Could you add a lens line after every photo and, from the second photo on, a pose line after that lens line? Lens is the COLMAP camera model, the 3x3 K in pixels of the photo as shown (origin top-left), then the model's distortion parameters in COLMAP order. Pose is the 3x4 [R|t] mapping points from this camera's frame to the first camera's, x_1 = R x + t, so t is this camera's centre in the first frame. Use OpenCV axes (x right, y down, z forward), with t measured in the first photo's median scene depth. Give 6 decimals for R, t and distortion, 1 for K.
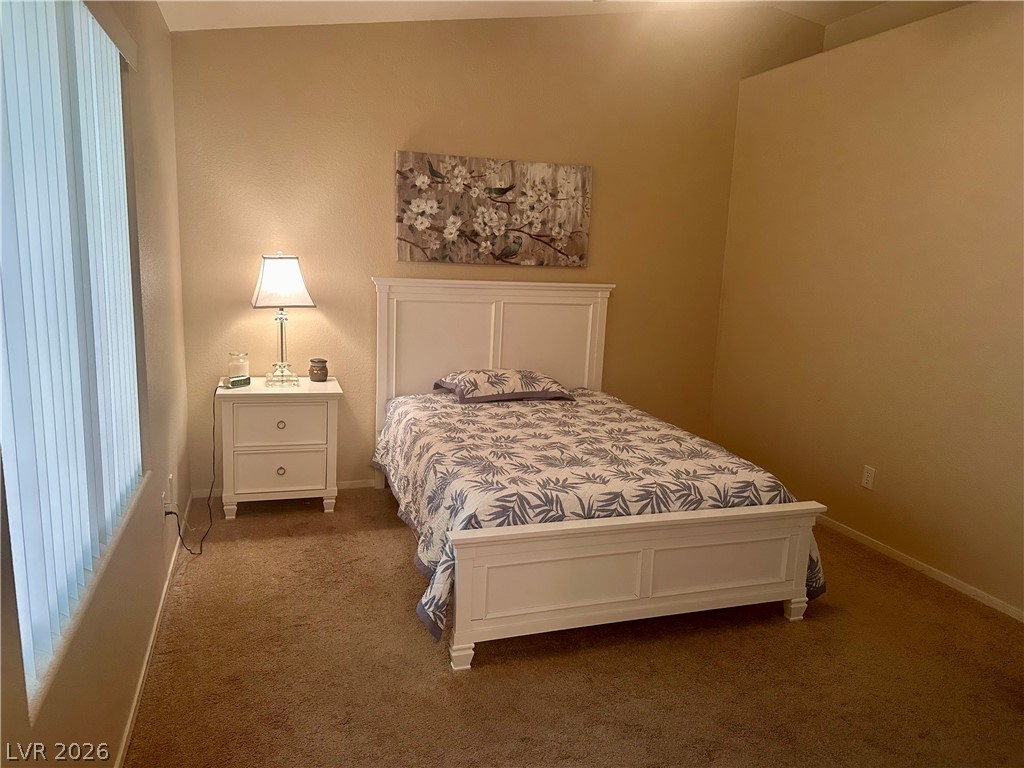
lens RADIAL K [[726.0, 0, 513.3], [0, 726.0, 382.4], [0, 0, 1]] dist [0.094455, -0.002141]
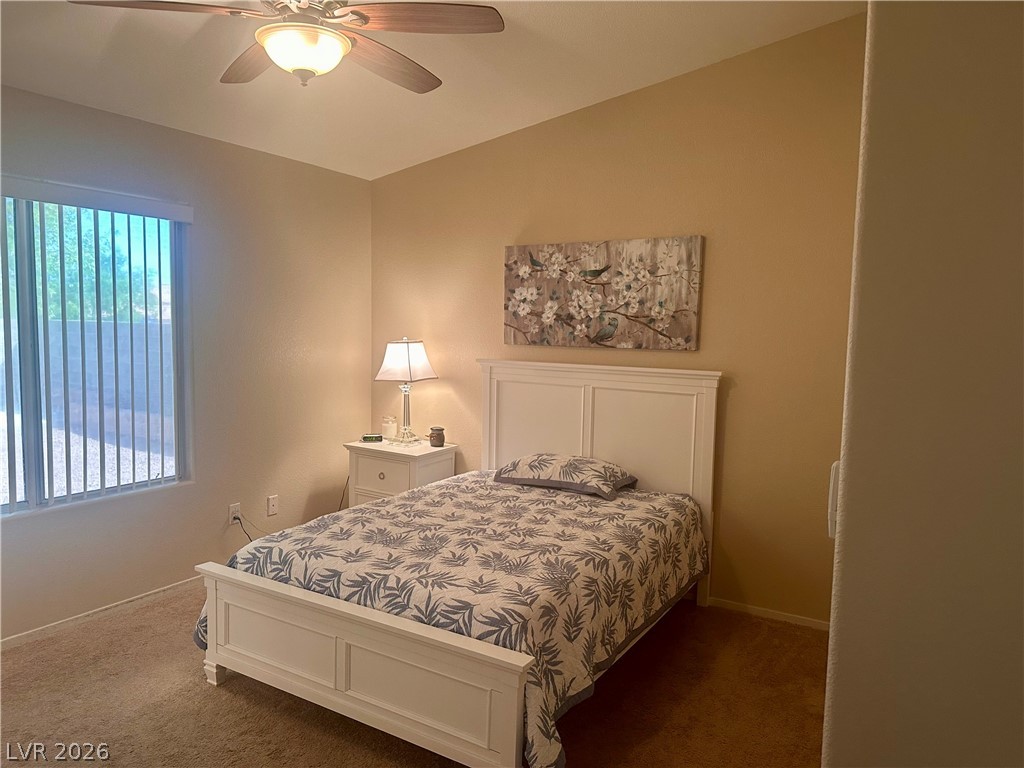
lens RADIAL K [[726.0, 0, 510.7], [0, 726.0, 382.7], [0, 0, 1]] dist [0.094455, -0.002141]
pose [[0.628148, 0.037262, -0.777201, 0.690679], [-0.128335, 0.990134, -0.056252, -0.050645], [0.767437, 0.135077, 0.626733, 0.339051]]
